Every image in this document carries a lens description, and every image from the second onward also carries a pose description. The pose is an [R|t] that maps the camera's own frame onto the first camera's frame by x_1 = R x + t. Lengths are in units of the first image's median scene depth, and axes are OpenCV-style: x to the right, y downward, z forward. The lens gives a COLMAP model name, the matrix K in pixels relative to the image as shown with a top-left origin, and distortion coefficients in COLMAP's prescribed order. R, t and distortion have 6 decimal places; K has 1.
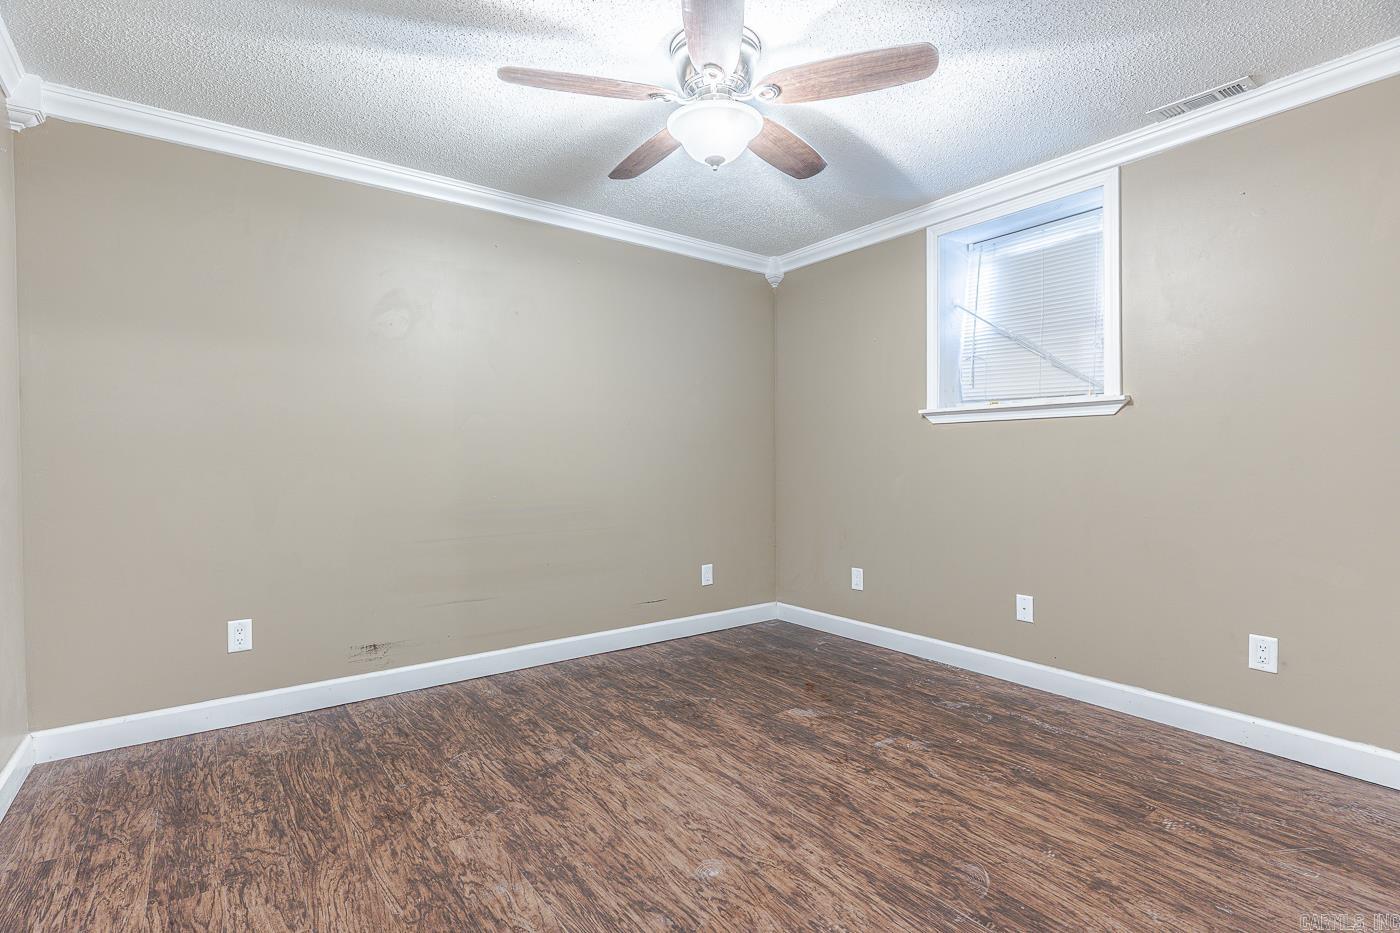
lens RADIAL K [[674.2, 0, 700.1], [0, 674.2, 463.3], [0, 0, 1]] dist [0.005860, 0.000158]
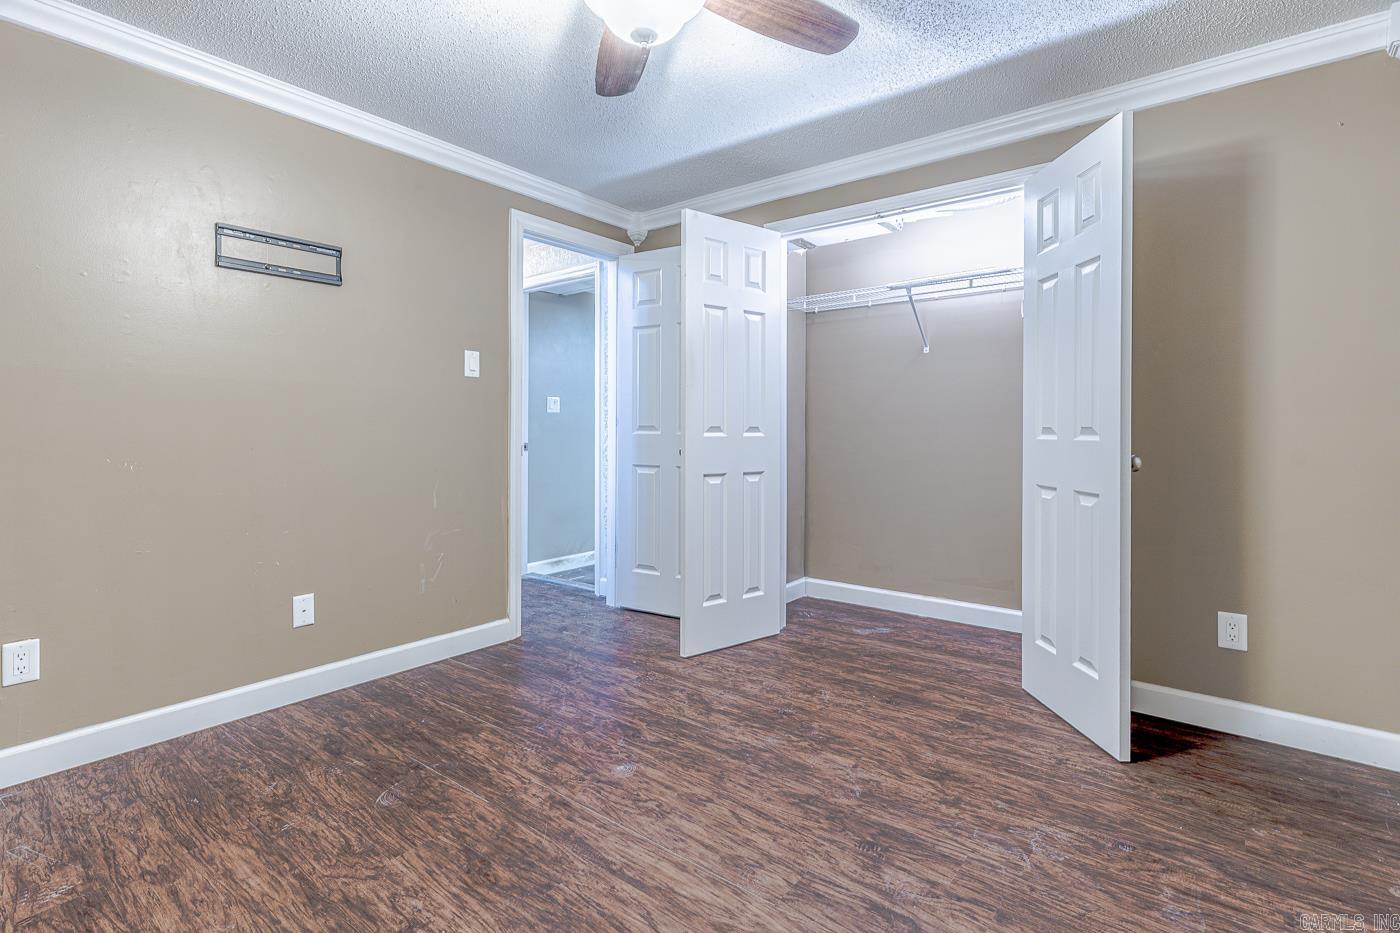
lens RADIAL K [[674.2, 0, 715.8], [0, 674.2, 440.1], [0, 0, 1]] dist [0.005860, 0.000158]
pose [[-0.958508, 0.003952, -0.285039, 0.176826], [-0.000676, 0.999870, 0.016135, -0.008716], [0.285066, 0.015658, -0.958380, 1.940228]]
